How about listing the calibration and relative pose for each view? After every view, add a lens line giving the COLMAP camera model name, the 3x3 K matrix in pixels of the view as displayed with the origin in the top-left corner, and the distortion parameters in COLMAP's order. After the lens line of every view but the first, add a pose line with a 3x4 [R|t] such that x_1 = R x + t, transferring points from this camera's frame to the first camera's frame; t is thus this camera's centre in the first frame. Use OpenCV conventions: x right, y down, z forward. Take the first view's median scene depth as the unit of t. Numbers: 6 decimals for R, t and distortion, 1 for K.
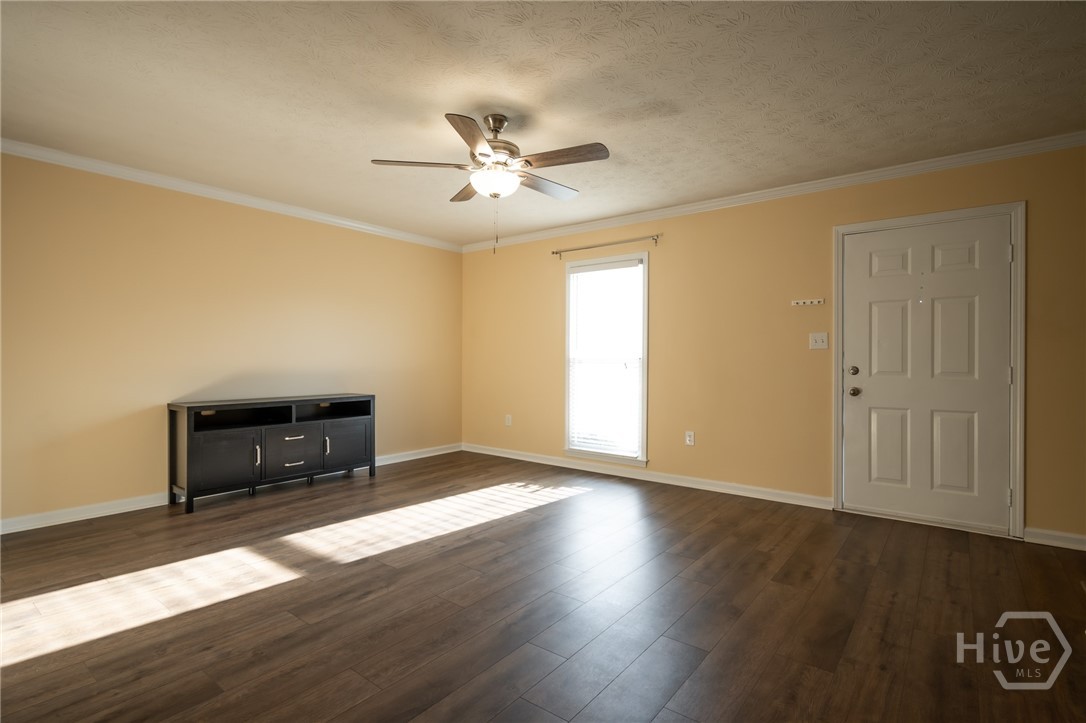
lens RADIAL K [[518.5, 0, 548.9], [0, 518.5, 362.0], [0, 0, 1]] dist [0.000544, -0.001330]
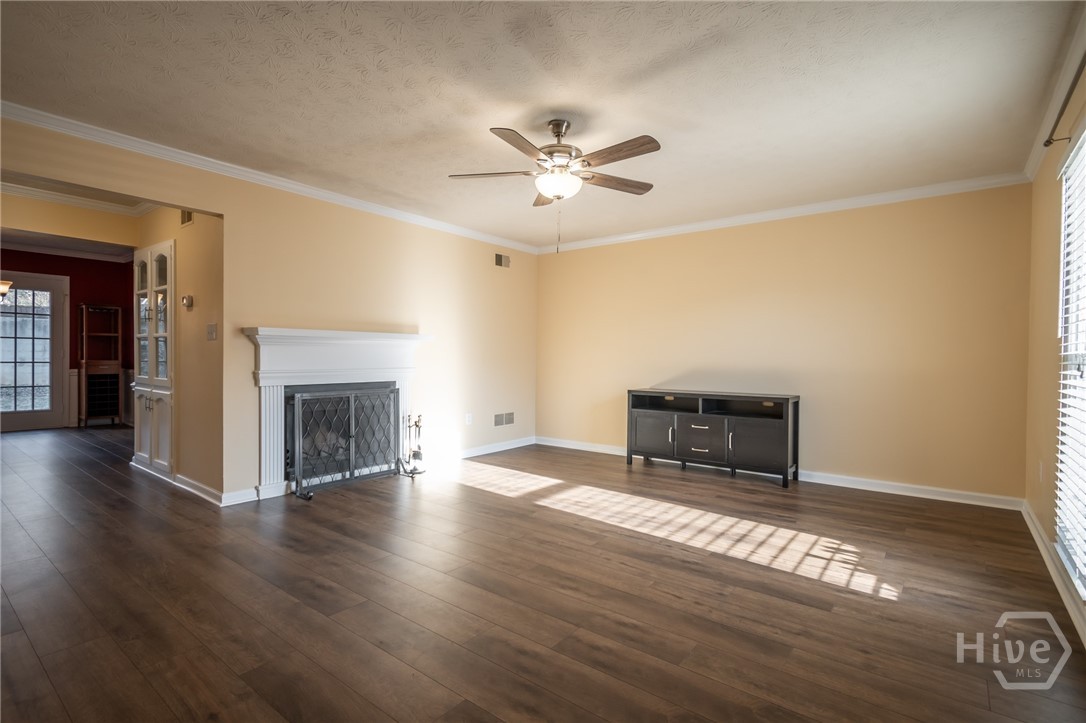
lens RADIAL K [[518.5, 0, 548.1], [0, 518.5, 364.0], [0, 0, 1]] dist [0.000544, -0.001330]
pose [[0.010111, 0.010340, -0.999895, 0.765387], [-0.015991, 0.999820, 0.010177, 0.003219], [0.999821, 0.015886, 0.010274, 0.788166]]
